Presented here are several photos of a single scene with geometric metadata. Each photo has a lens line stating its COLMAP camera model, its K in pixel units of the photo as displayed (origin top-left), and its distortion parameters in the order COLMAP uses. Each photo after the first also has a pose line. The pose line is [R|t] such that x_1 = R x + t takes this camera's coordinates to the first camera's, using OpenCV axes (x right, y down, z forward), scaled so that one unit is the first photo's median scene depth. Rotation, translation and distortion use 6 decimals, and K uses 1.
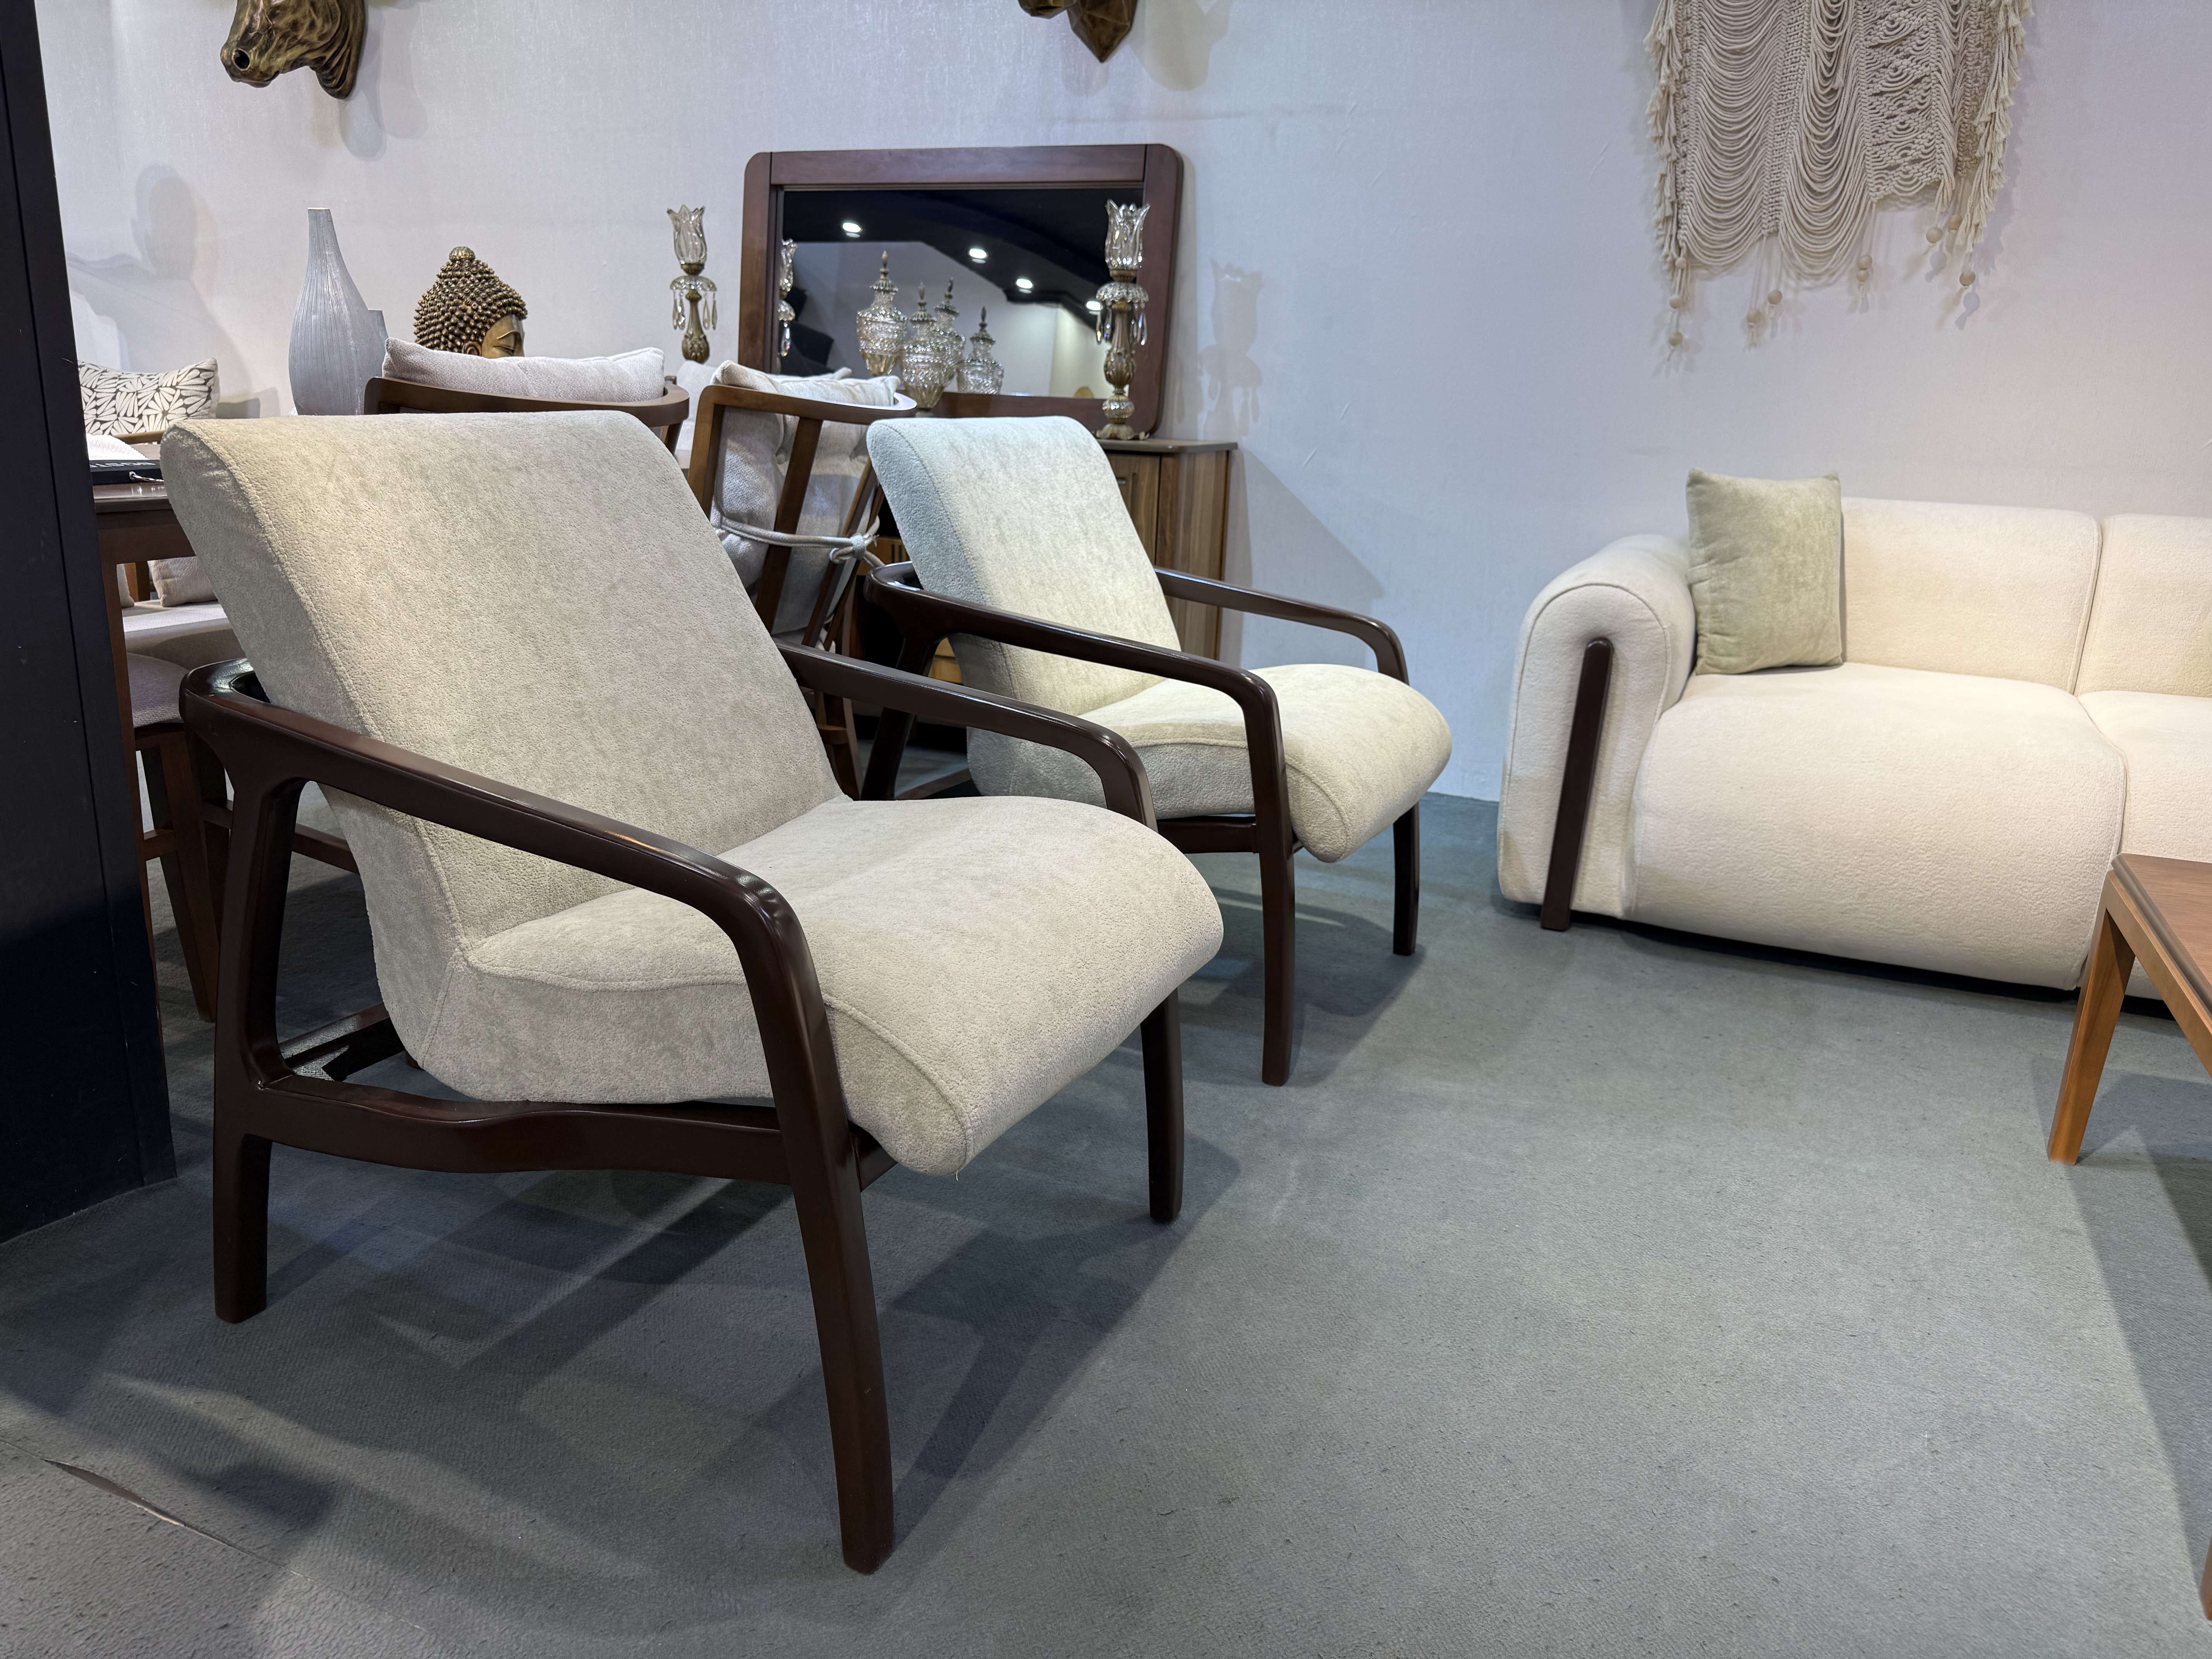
lens RADIAL K [[1567.4, 0, 1107.8], [0, 1567.4, 839.8], [0, 0, 1]] dist [0.077190, -0.105225]
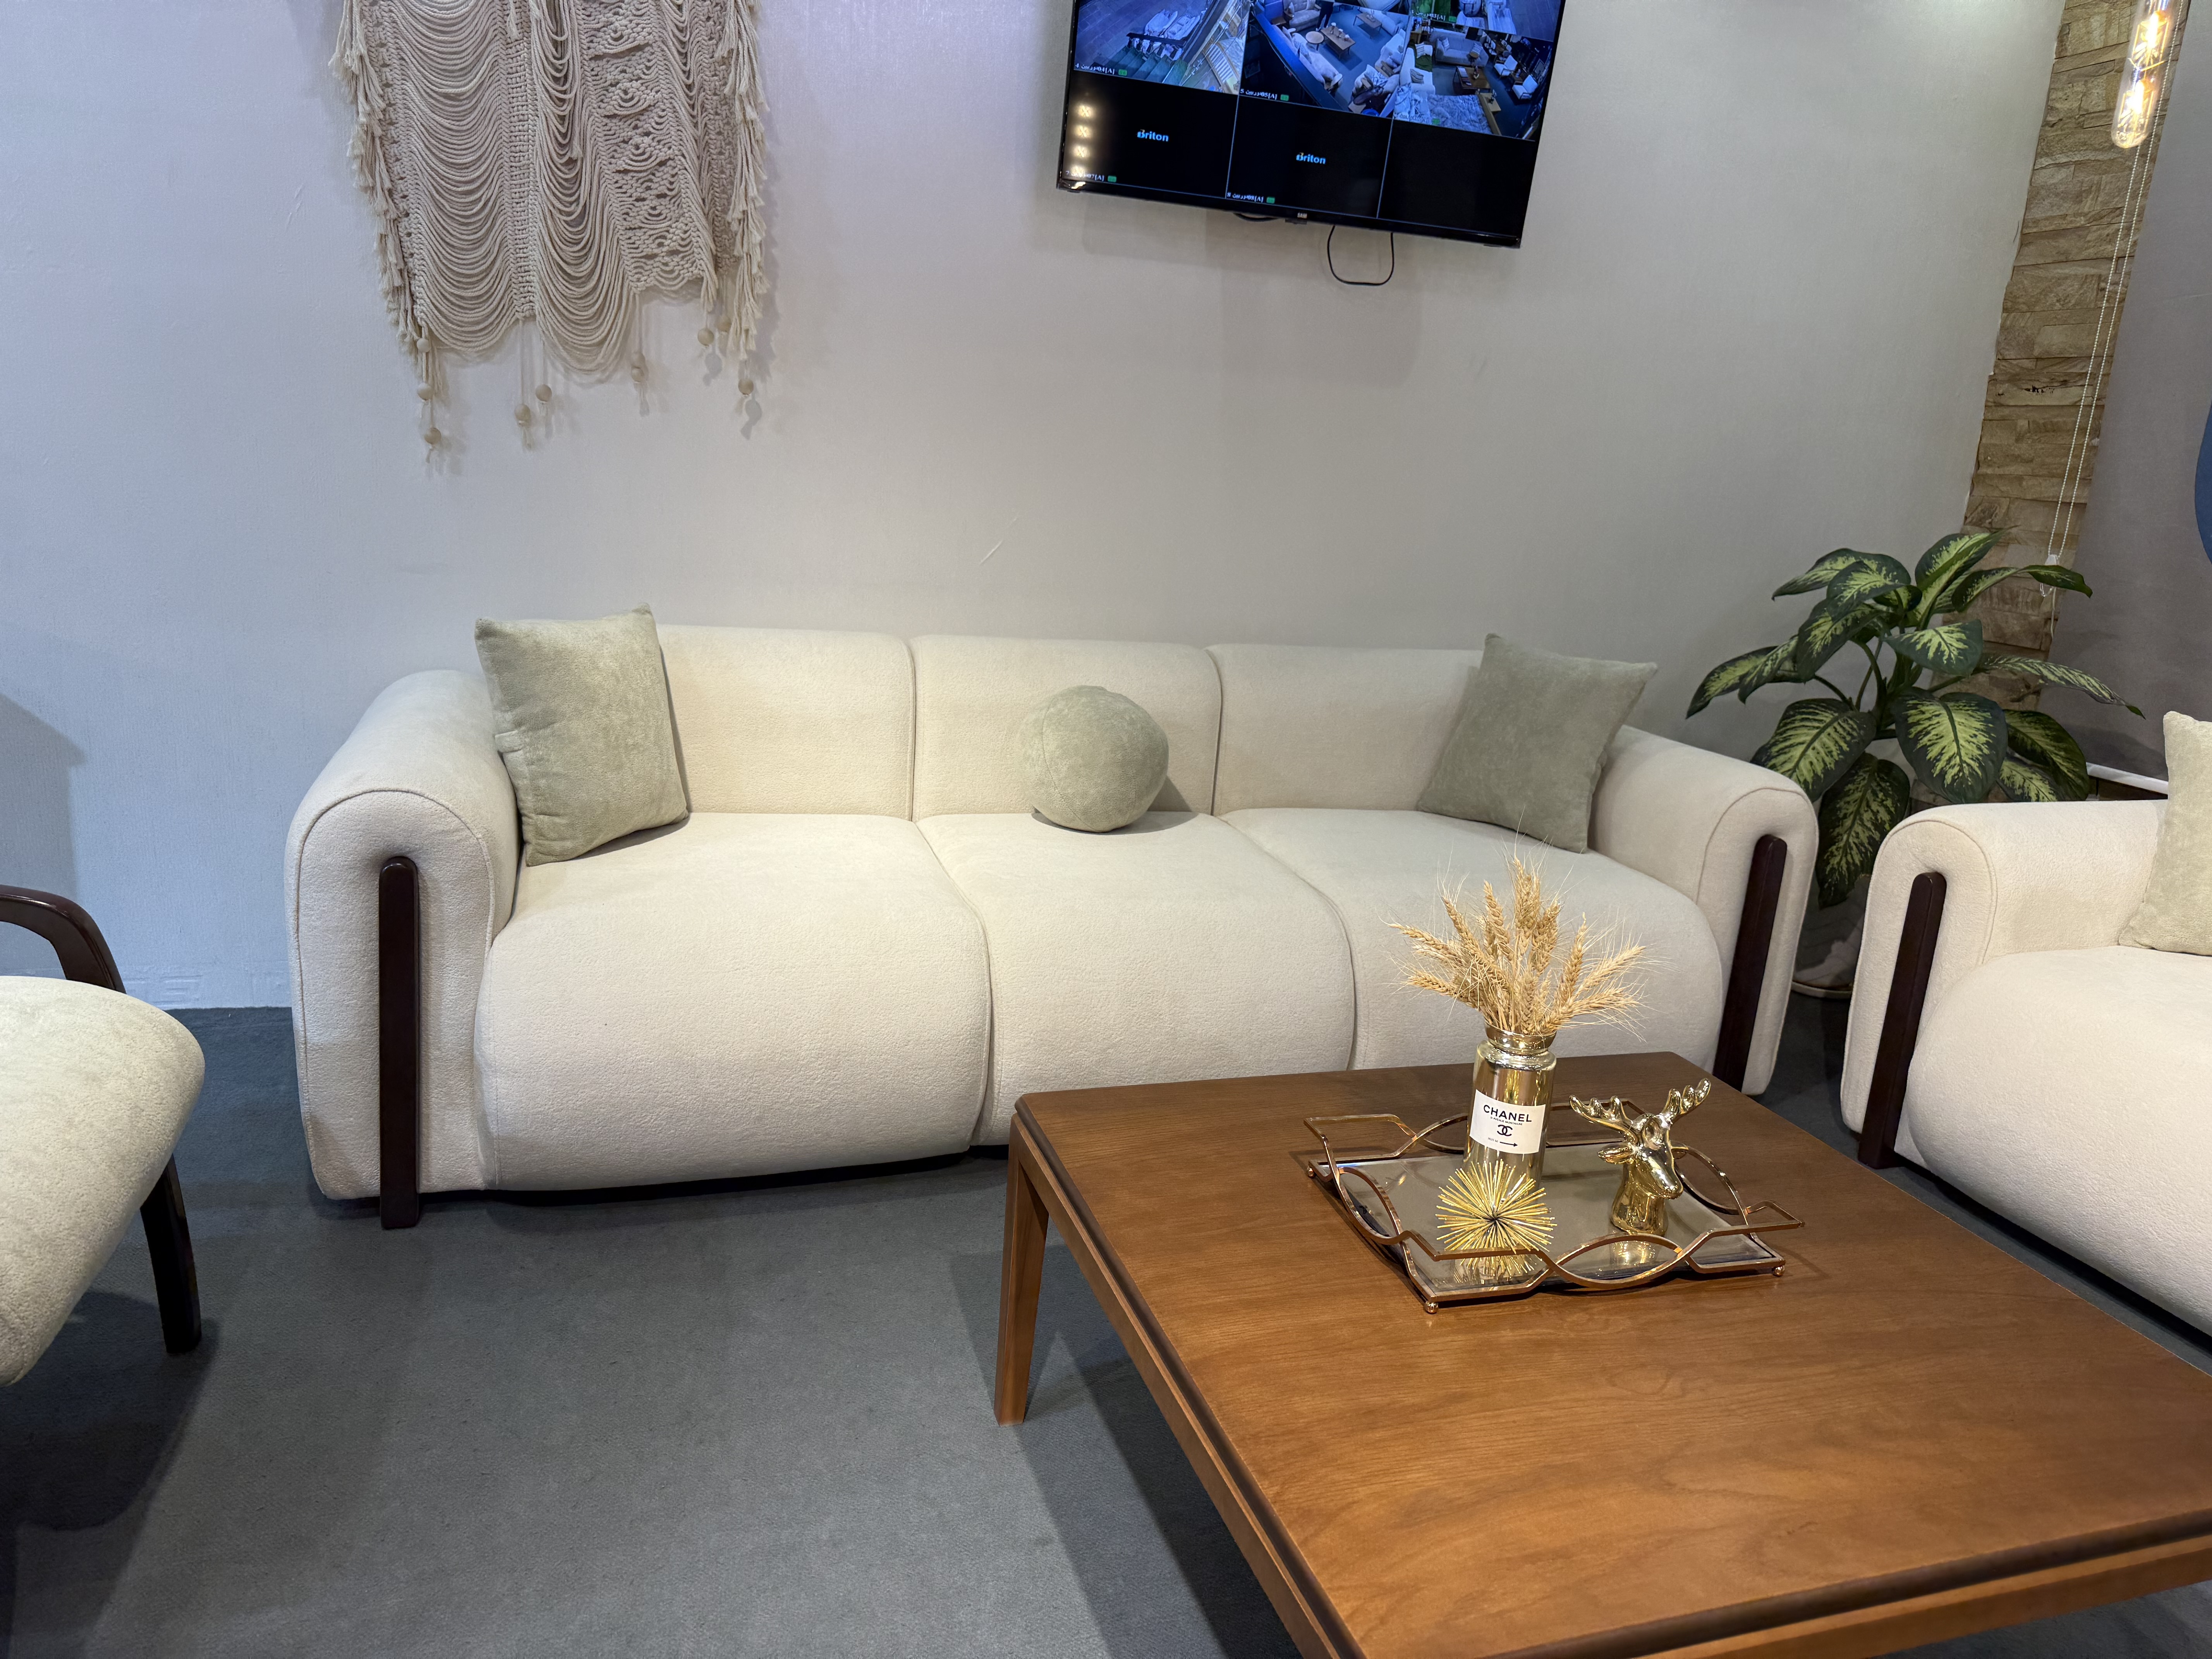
lens RADIAL K [[1581.3, 0, 1120.8], [0, 1581.3, 838.3], [0, 0, 1]] dist [-0.006031, 0.002851]
pose [[0.753370, -0.147006, 0.640954, 0.083233], [0.140787, 0.988149, 0.061157, -0.128137], [-0.642349, 0.044164, 0.765139, 0.180546]]
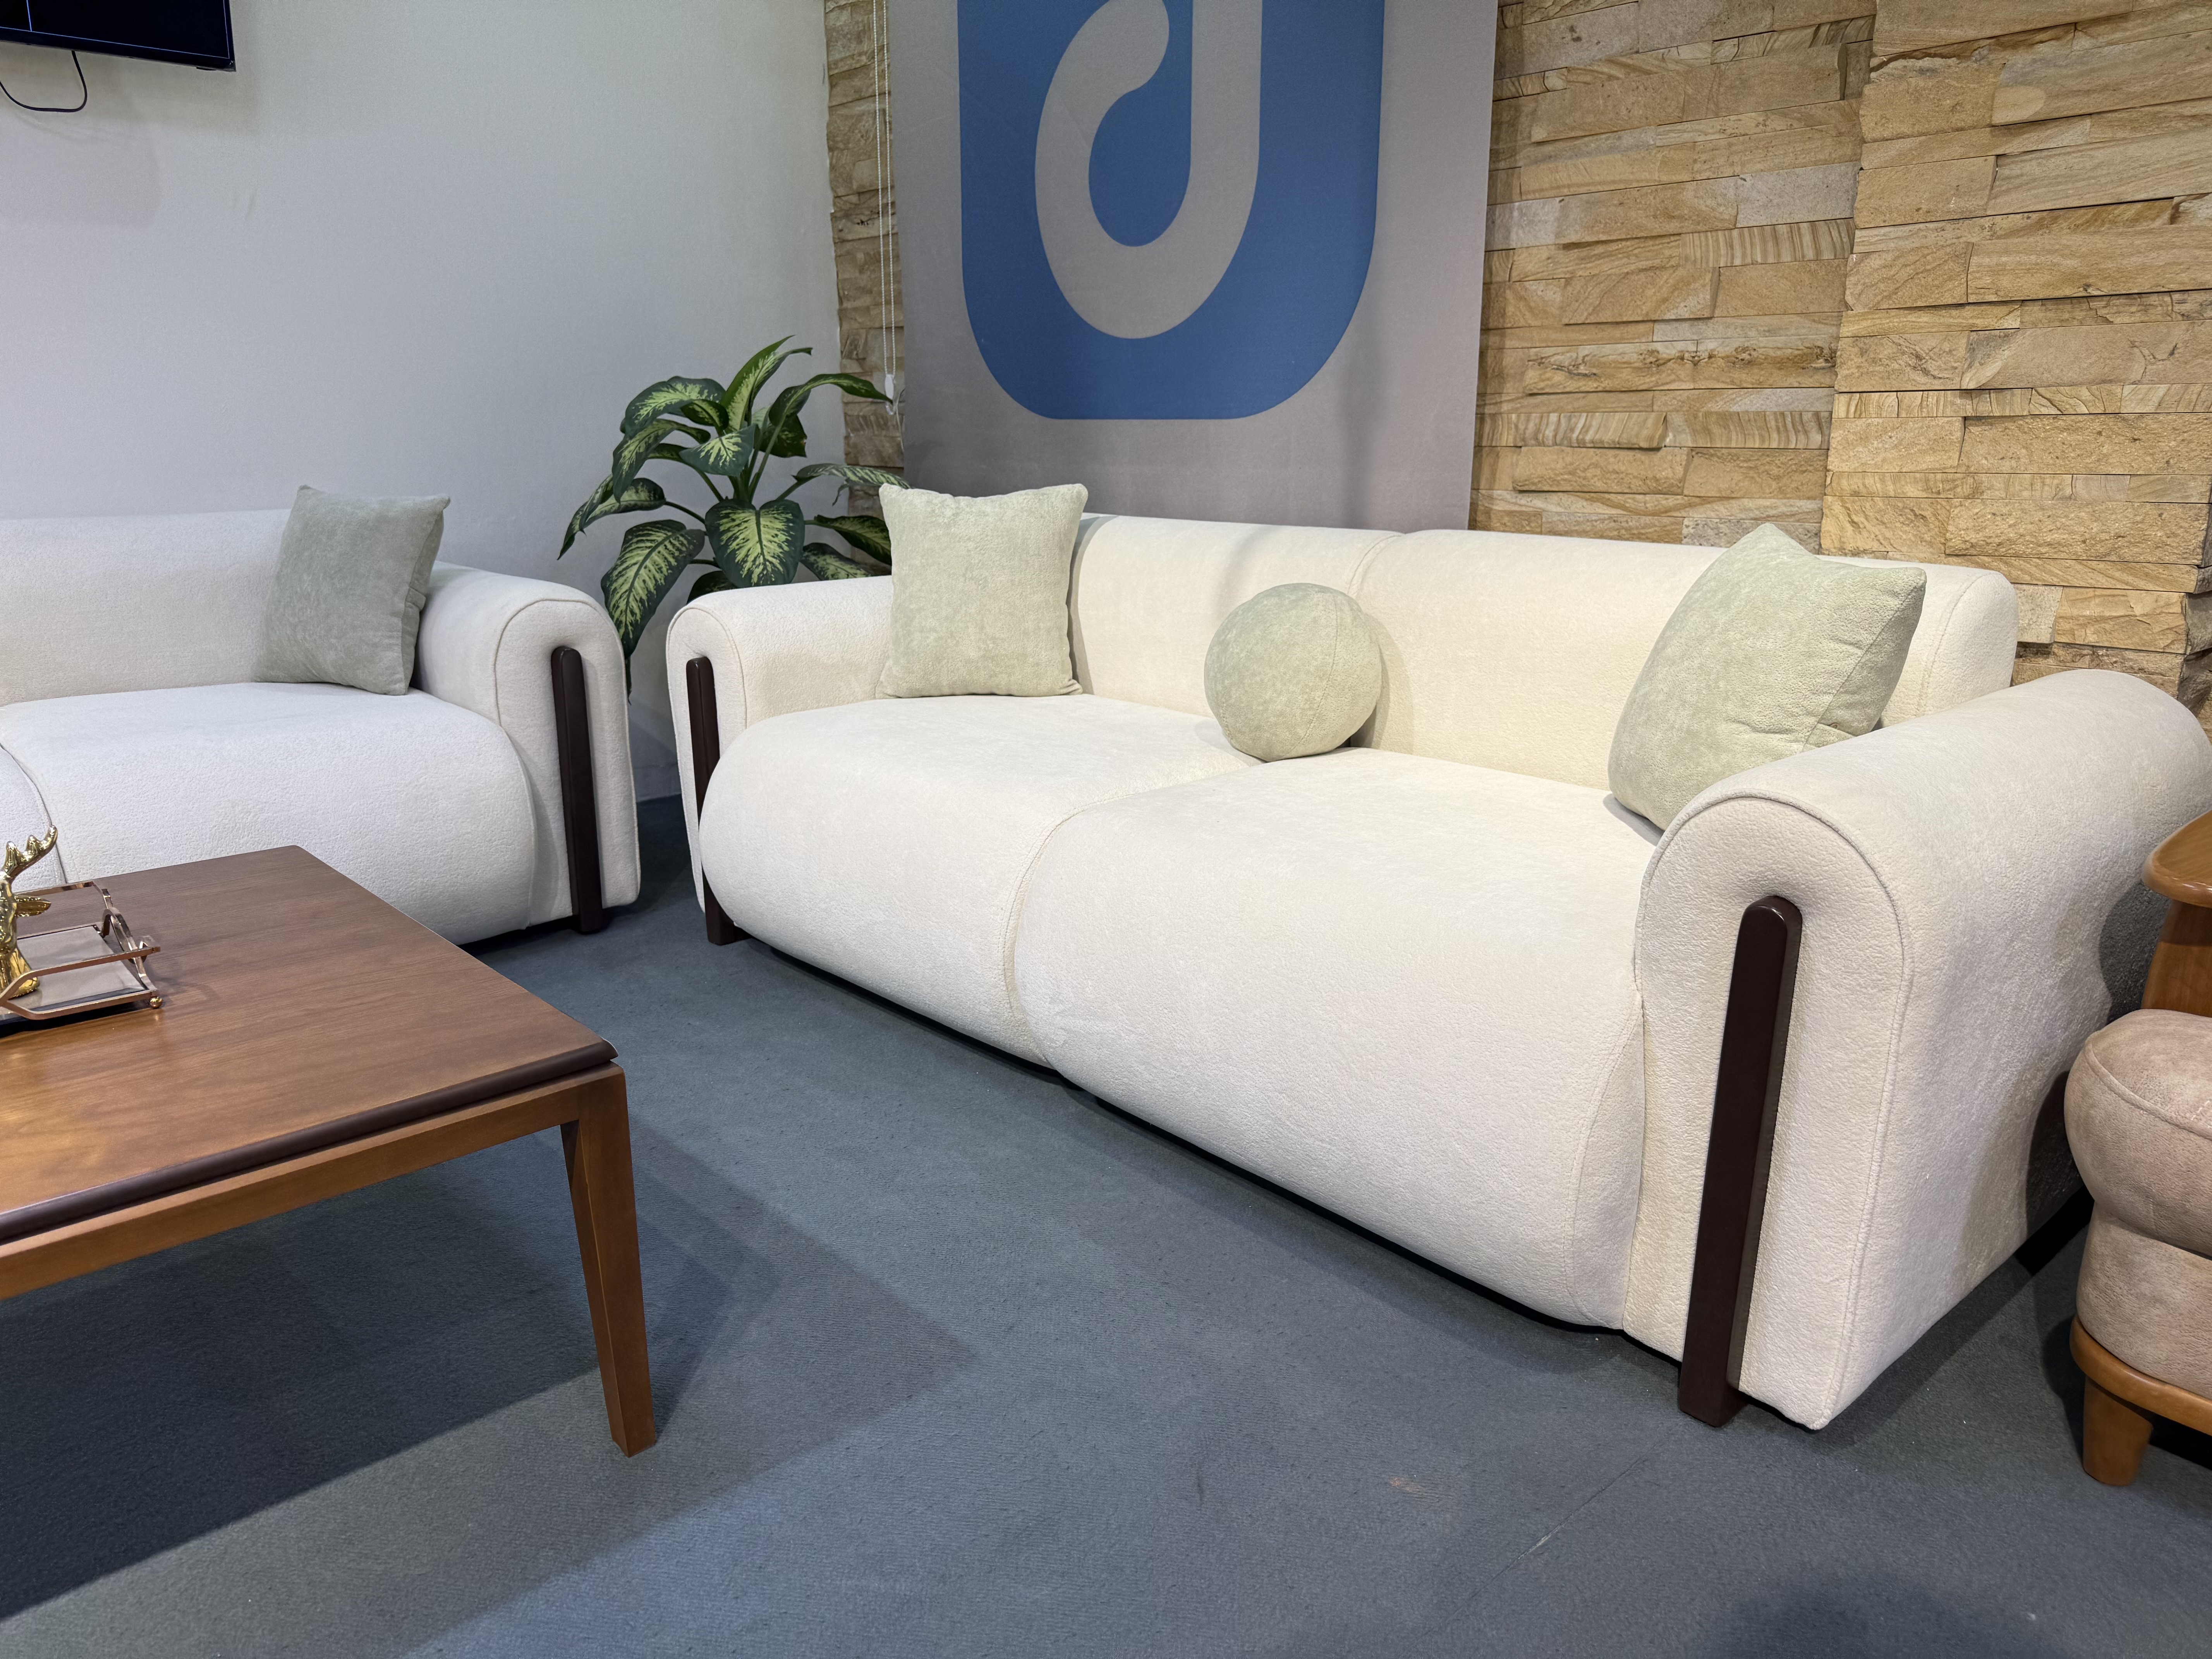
lens RADIAL K [[1567.4, 0, 1107.8], [0, 1567.4, 839.8], [0, 0, 1]] dist [0.077190, -0.105225]
pose [[0.410707, -0.275160, 0.869257, 0.255296], [0.264108, 0.948405, 0.175428, 0.017394], [-0.872678, 0.157529, 0.462188, -0.069381]]
